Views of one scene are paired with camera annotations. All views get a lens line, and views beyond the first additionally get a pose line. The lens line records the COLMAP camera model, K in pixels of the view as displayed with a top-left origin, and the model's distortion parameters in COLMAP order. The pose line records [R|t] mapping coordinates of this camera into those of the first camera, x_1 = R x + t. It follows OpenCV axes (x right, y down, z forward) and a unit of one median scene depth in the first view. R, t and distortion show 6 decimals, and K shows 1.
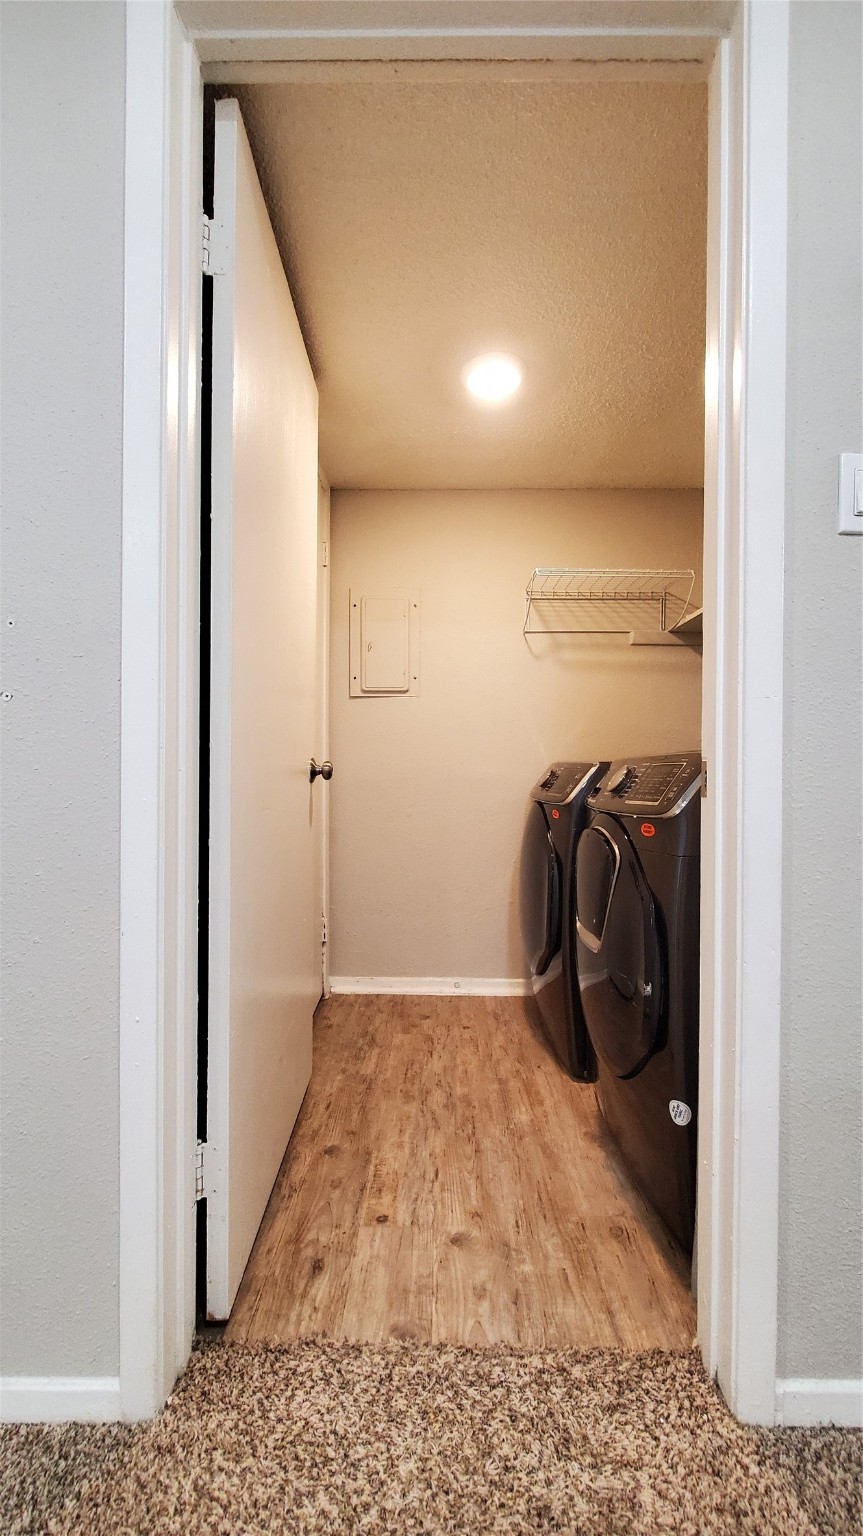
lens RADIAL K [[610.7, 0, 429.9], [0, 610.7, 773.1], [0, 0, 1]] dist [-0.001635, -0.000935]
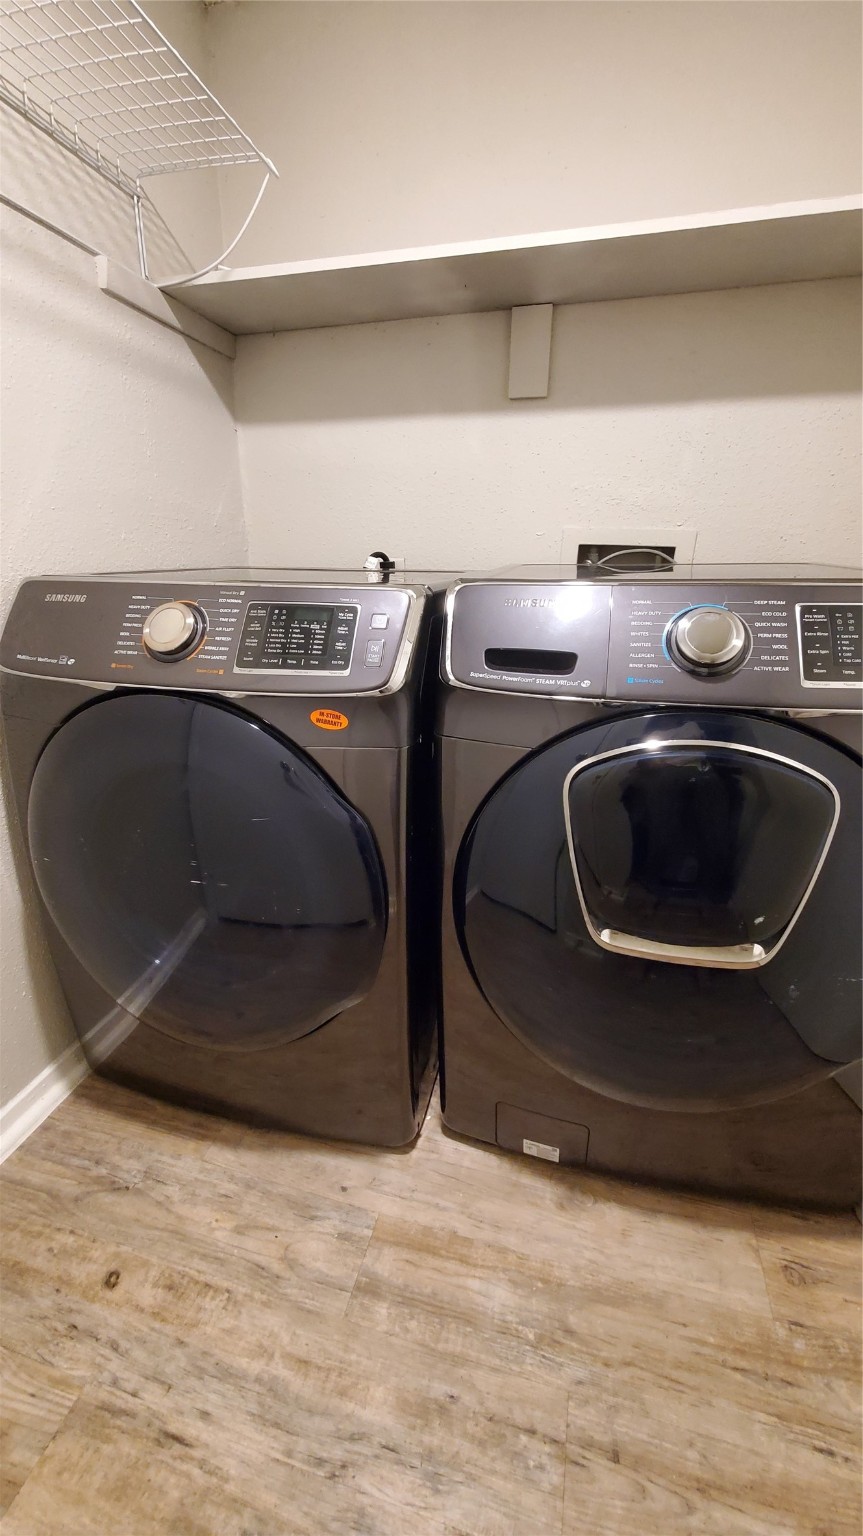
lens RADIAL K [[610.7, 0, 433.1], [0, 610.7, 764.4], [0, 0, 1]] dist [-0.001635, -0.000935]
pose [[0.234216, -0.328472, 0.915013, -0.179069], [-0.006587, 0.940635, 0.339356, -0.053065], [-0.972162, -0.085510, 0.218148, 0.883706]]
